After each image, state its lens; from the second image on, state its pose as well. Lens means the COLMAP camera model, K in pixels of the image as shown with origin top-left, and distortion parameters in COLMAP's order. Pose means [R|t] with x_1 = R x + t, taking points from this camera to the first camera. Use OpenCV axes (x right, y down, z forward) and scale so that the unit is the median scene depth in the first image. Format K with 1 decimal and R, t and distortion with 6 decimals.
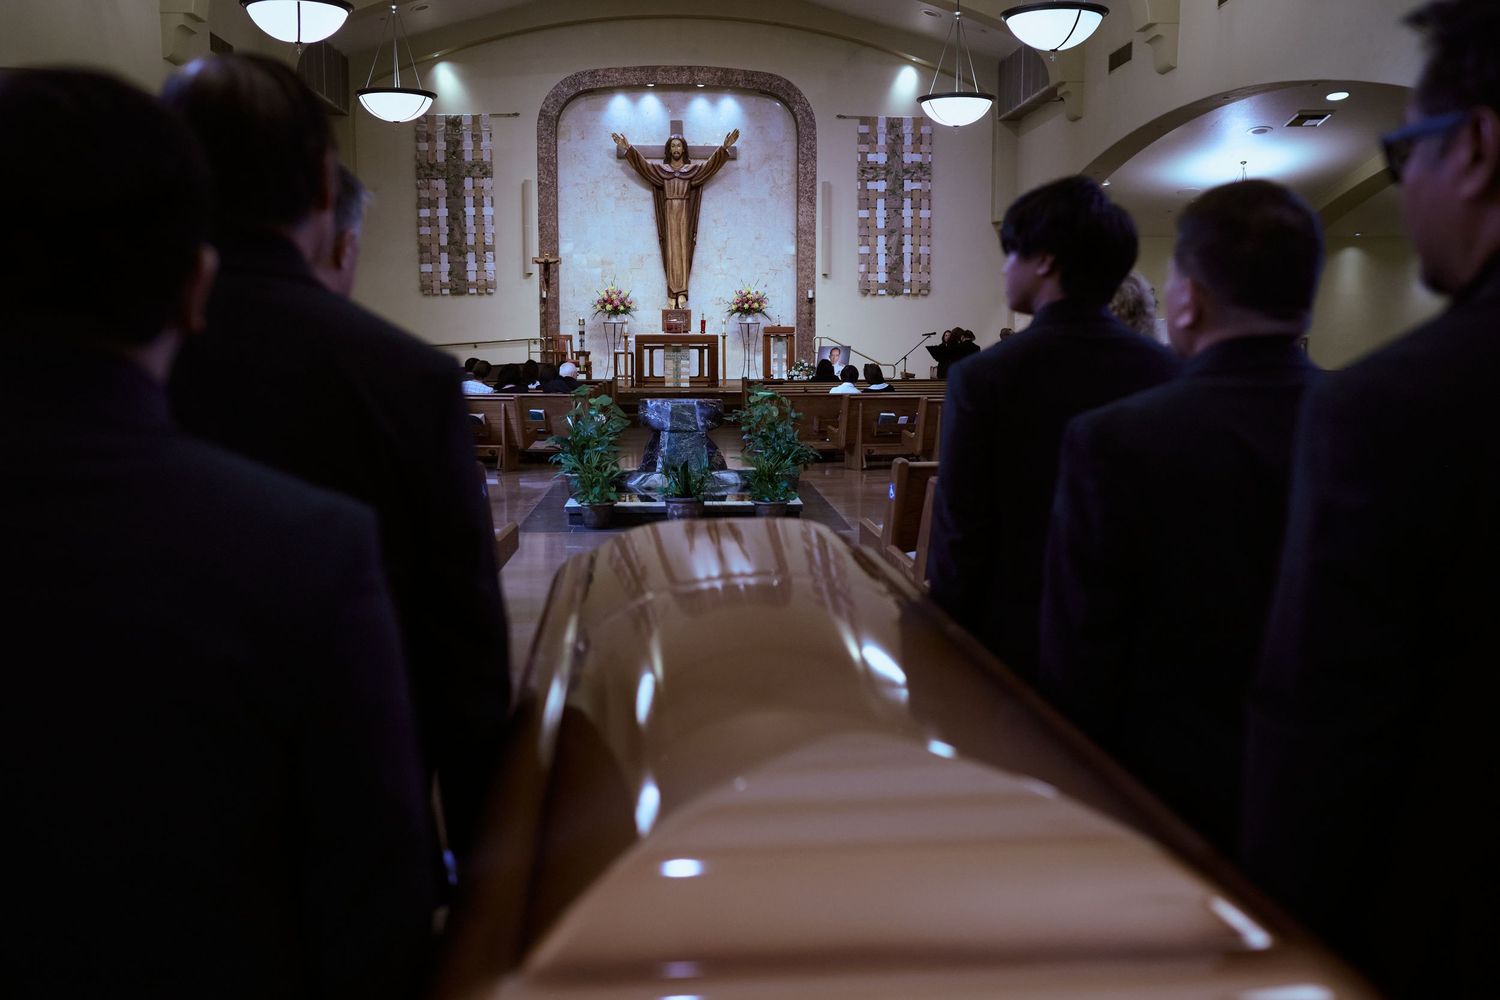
lens RADIAL K [[1358.9, 0, 739.6], [0, 1358.9, 486.1], [0, 0, 1]] dist [-0.022580, 0.000000]
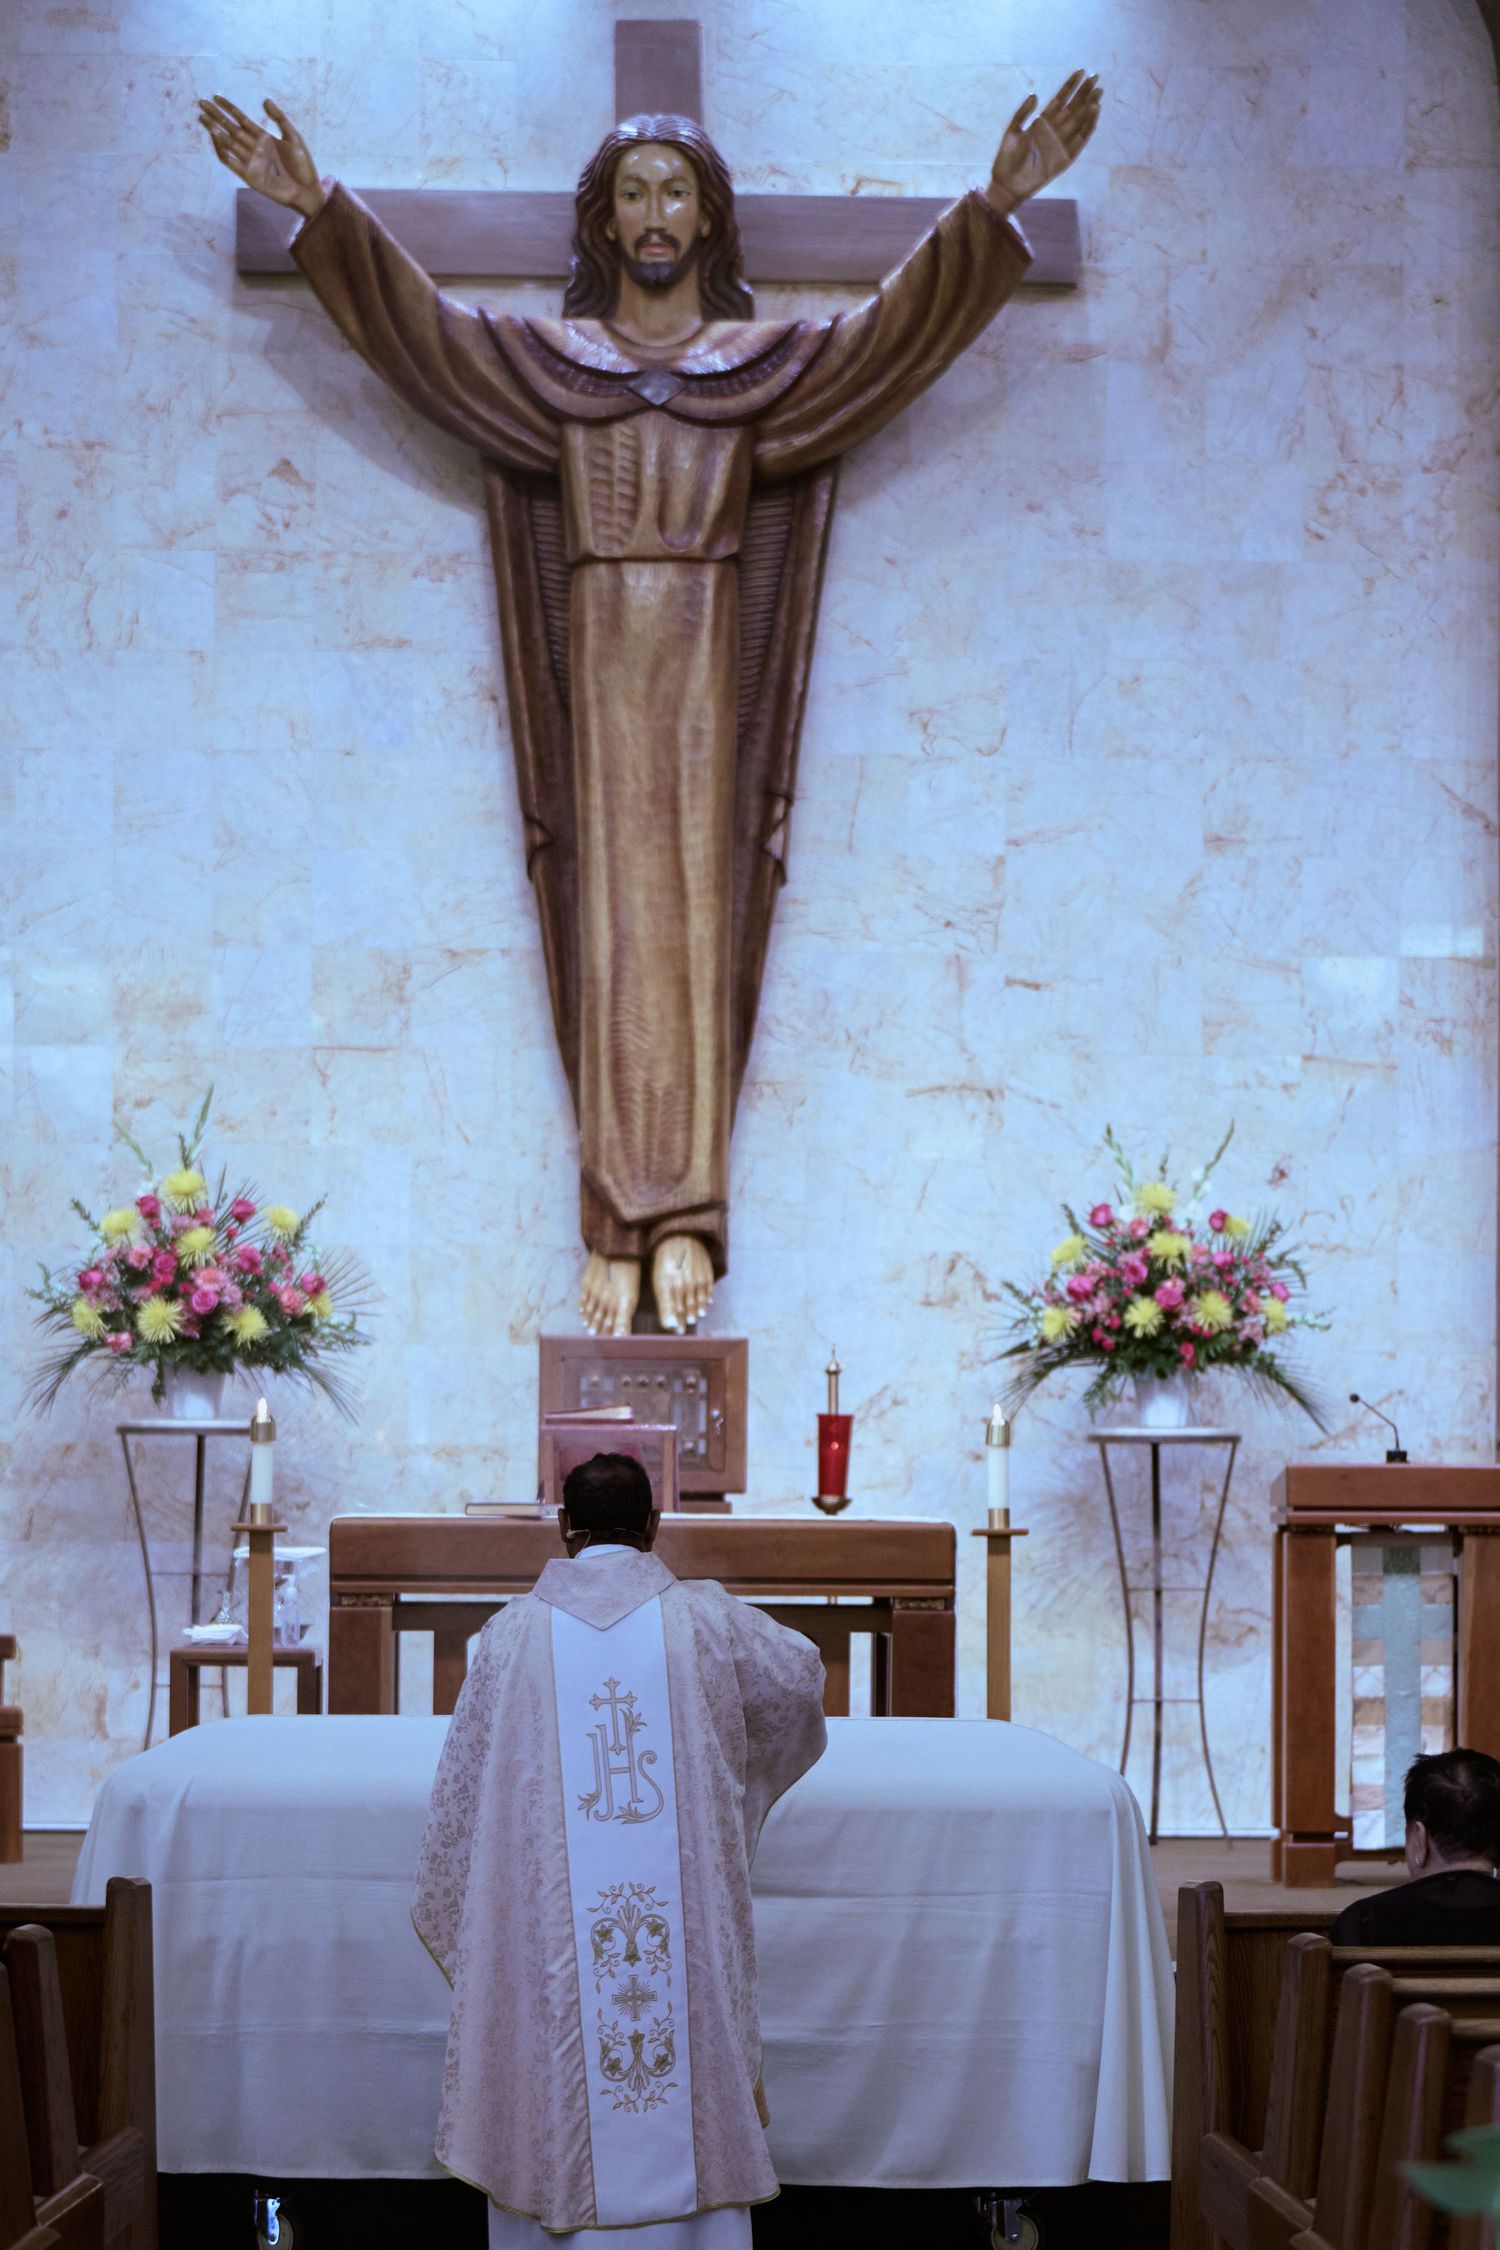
lens RADIAL K [[8244.0, 0, 755.4], [0, 8244.0, 1135.8], [0, 0, 1]] dist [0.272424, 0.000000]
pose [[0.999457, 0.004780, -0.032594, -0.007390], [-0.009776, 0.987881, -0.154903, -0.019330], [0.031459, 0.155138, 0.987392, 0.160520]]
